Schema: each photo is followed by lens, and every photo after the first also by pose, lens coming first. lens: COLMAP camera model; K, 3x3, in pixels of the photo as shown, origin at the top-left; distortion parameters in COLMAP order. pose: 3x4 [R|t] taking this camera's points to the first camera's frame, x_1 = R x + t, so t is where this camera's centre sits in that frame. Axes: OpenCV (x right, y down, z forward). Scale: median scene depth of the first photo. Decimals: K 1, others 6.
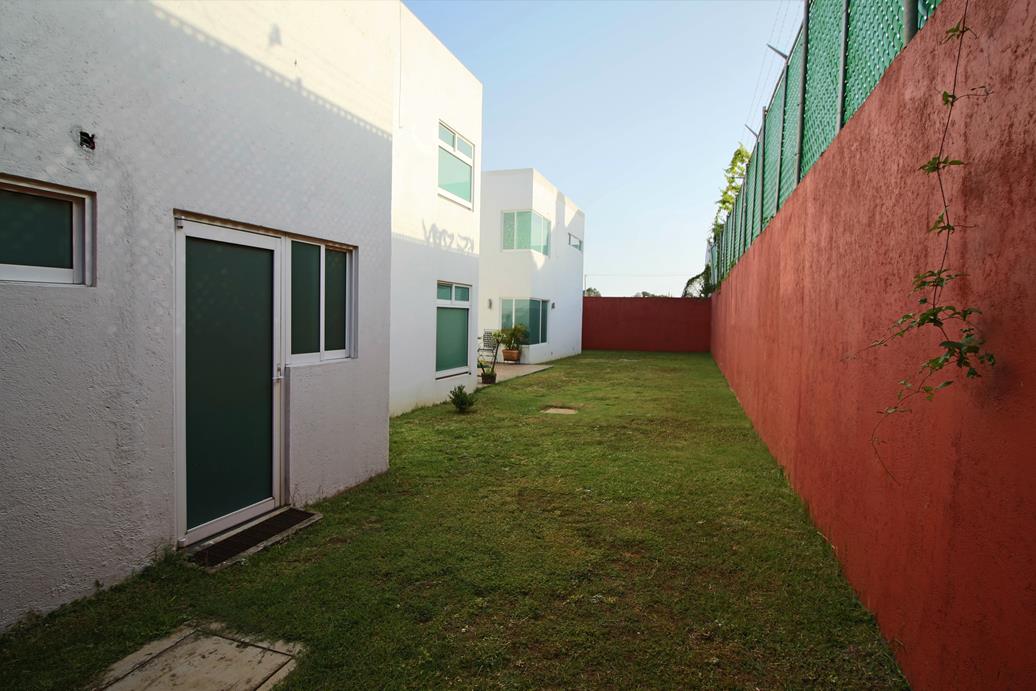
lens RADIAL K [[582.2, 0, 518.0], [0, 582.2, 345.5], [0, 0, 1]] dist [-0.000050, -0.000007]
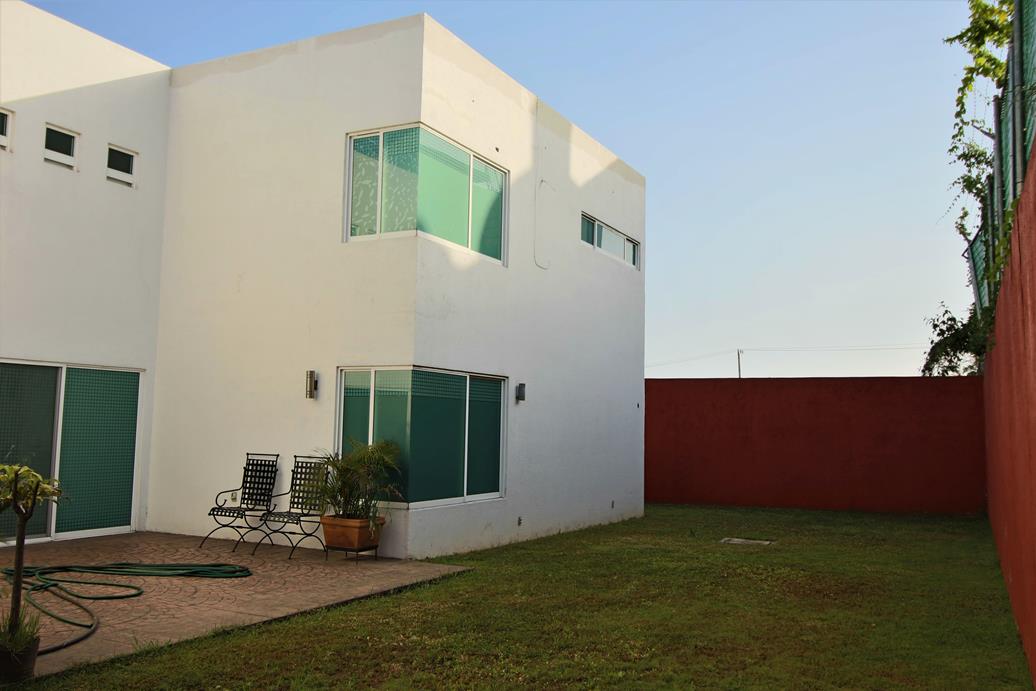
lens RADIAL K [[957.9, 0, 518.0], [0, 957.9, 345.5], [0, 0, 1]] dist [0.002257, -0.000538]
pose [[0.988851, -0.017349, -0.147897, 0.161775], [-0.002658, 0.990975, -0.134019, -0.016211], [0.148887, 0.132918, 0.979880, 0.426399]]
